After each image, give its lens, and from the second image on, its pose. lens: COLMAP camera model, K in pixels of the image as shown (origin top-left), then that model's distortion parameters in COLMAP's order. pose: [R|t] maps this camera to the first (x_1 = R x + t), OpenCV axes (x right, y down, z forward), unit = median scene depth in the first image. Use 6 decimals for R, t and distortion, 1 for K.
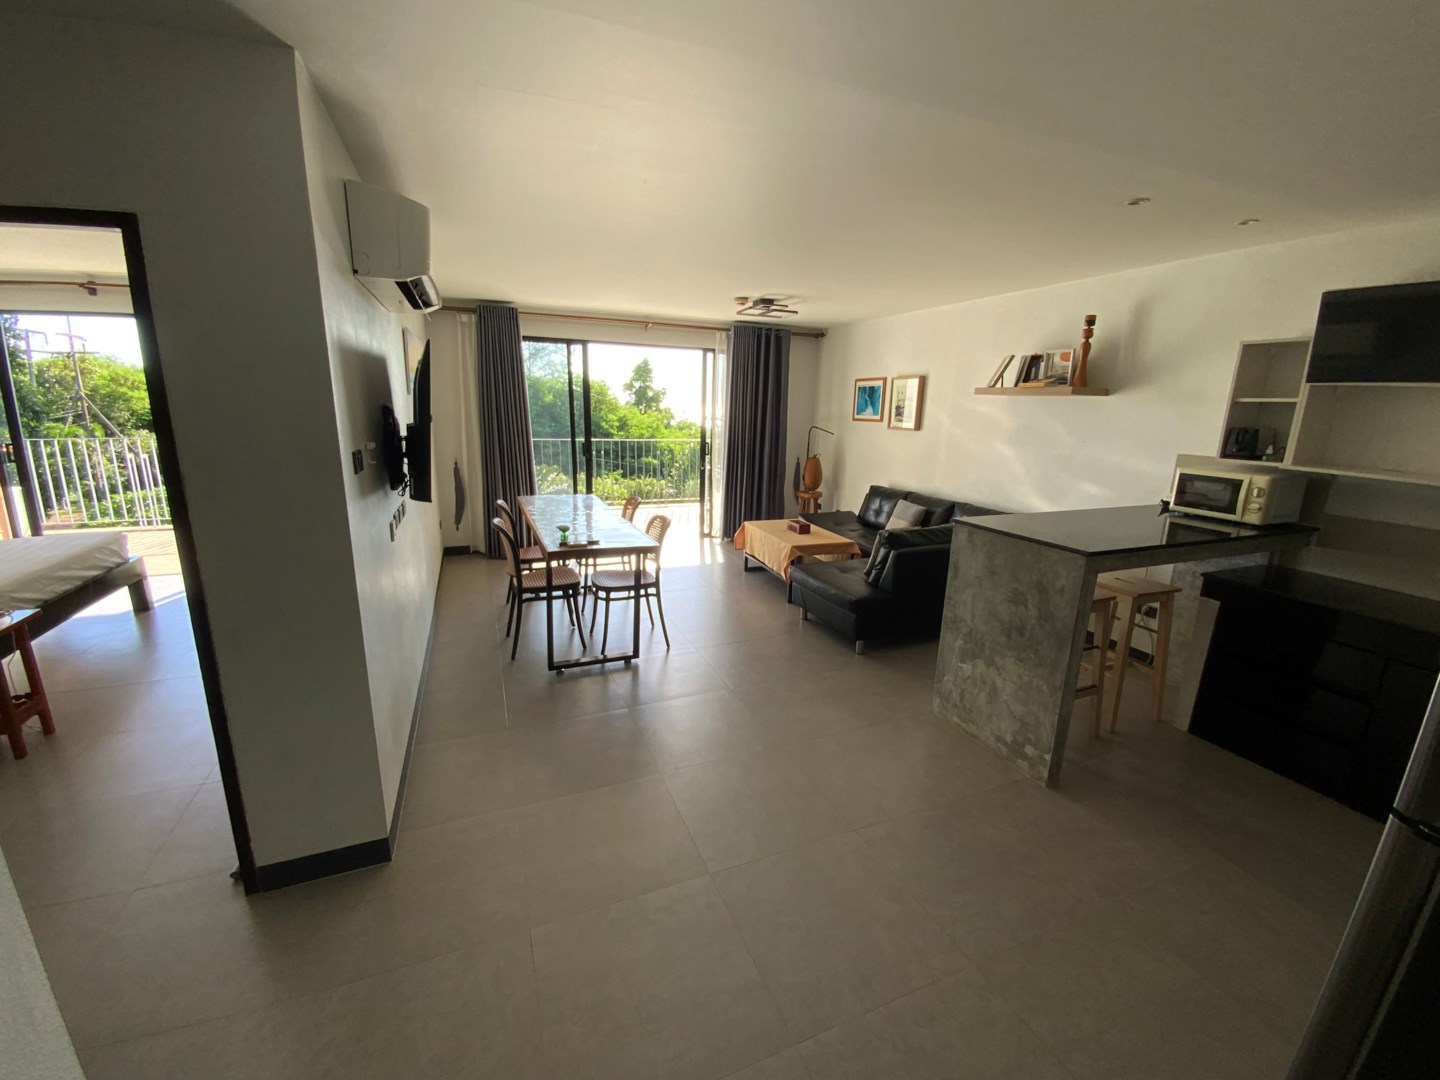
lens RADIAL K [[586.6, 0, 723.8], [0, 586.6, 540.4], [0, 0, 1]] dist [0.003279, -0.000431]
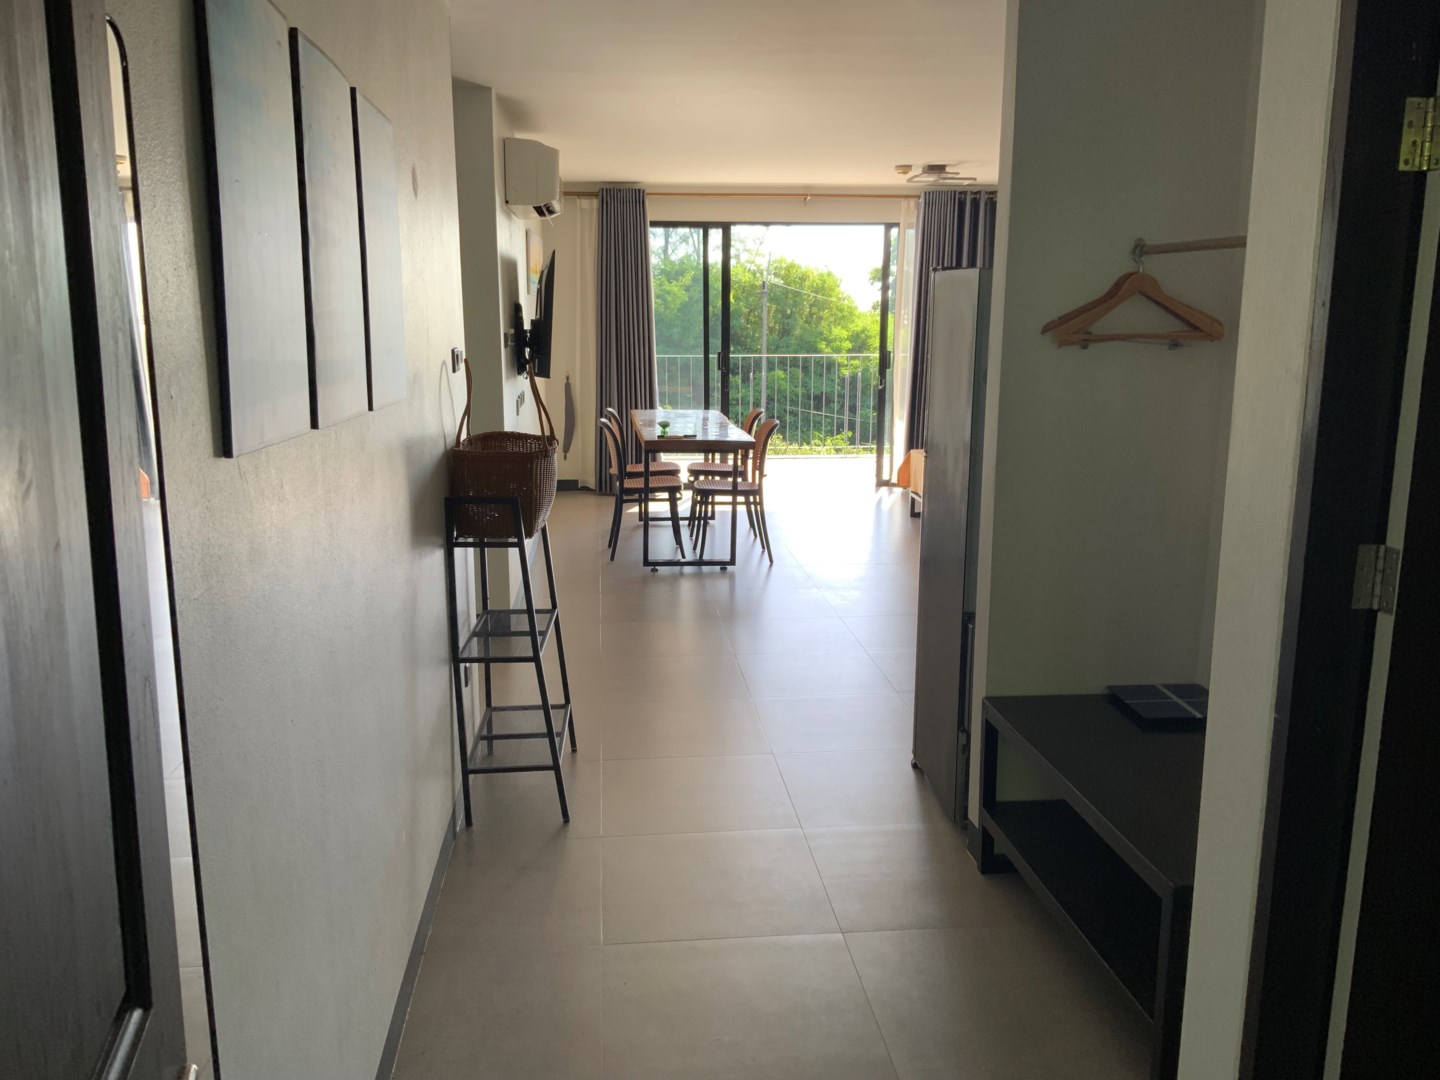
lens RADIAL K [[1227.4, 0, 715.5], [0, 1227.4, 539.4], [0, 0, 1]] dist [0.068974, -0.003317]
pose [[0.954532, 0.033612, -0.296208, 0.312477], [-0.046499, 0.998249, -0.036568, 0.177457], [0.294460, 0.048679, 0.954423, -0.688178]]
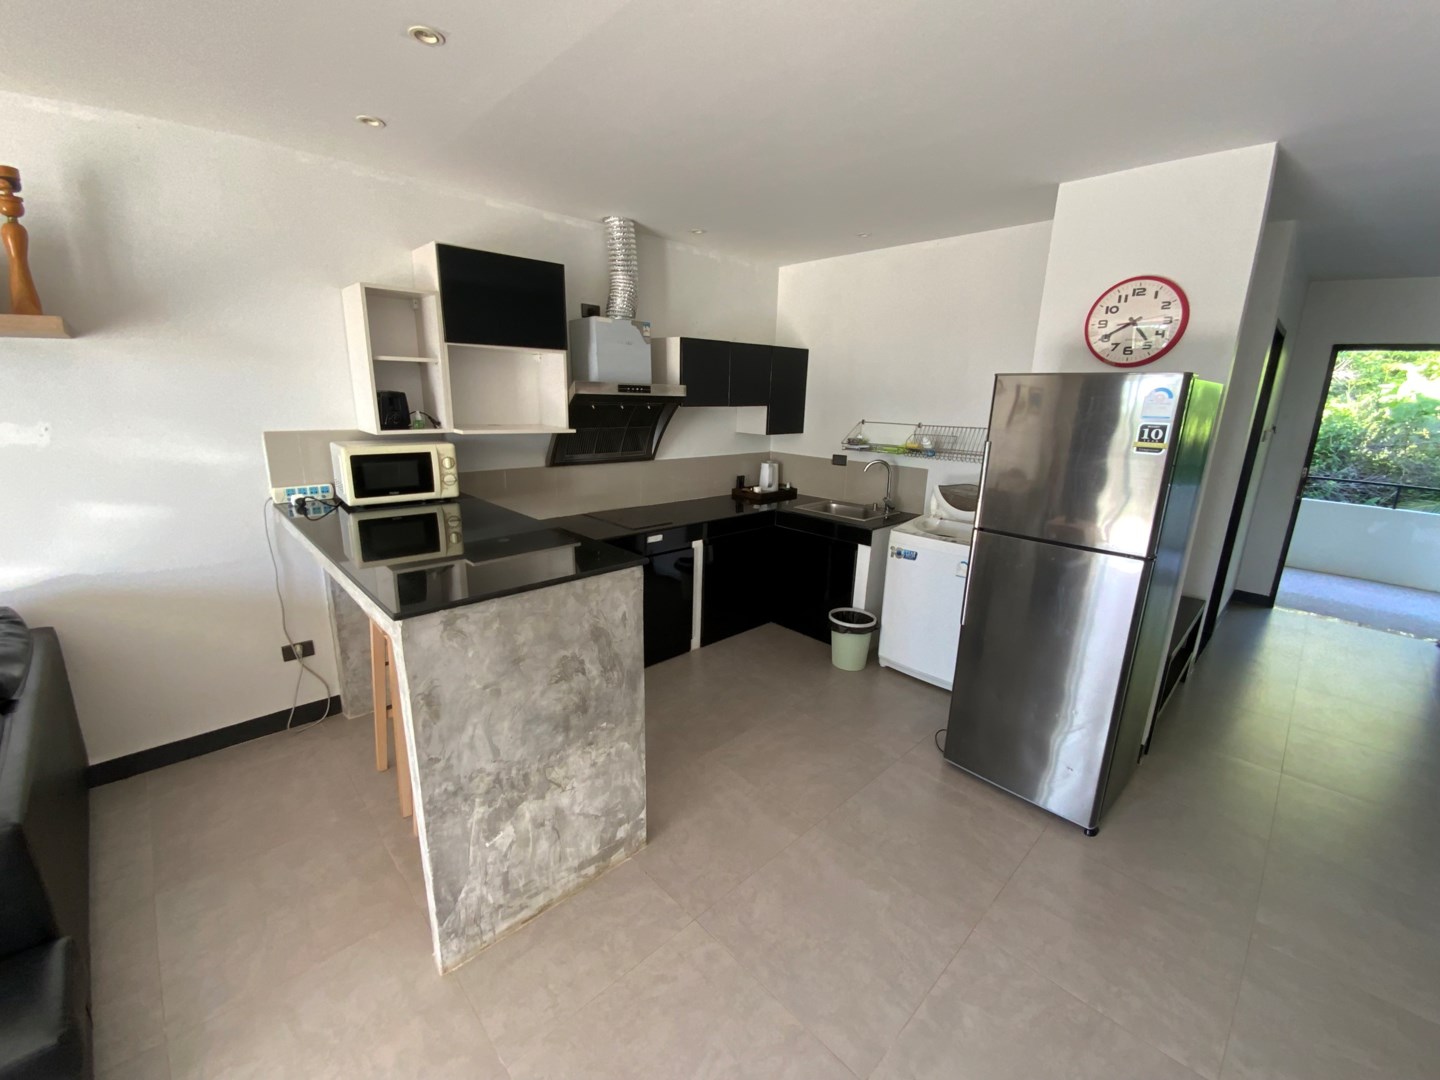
lens RADIAL K [[586.6, 0, 712.9], [0, 586.6, 539.7], [0, 0, 1]] dist [0.003279, -0.000431]
pose [[-0.348281, -0.260811, 0.900377, -0.094238], [0.188718, 0.921339, 0.339882, -0.206017], [-0.918197, 0.288292, -0.271665, 0.910863]]
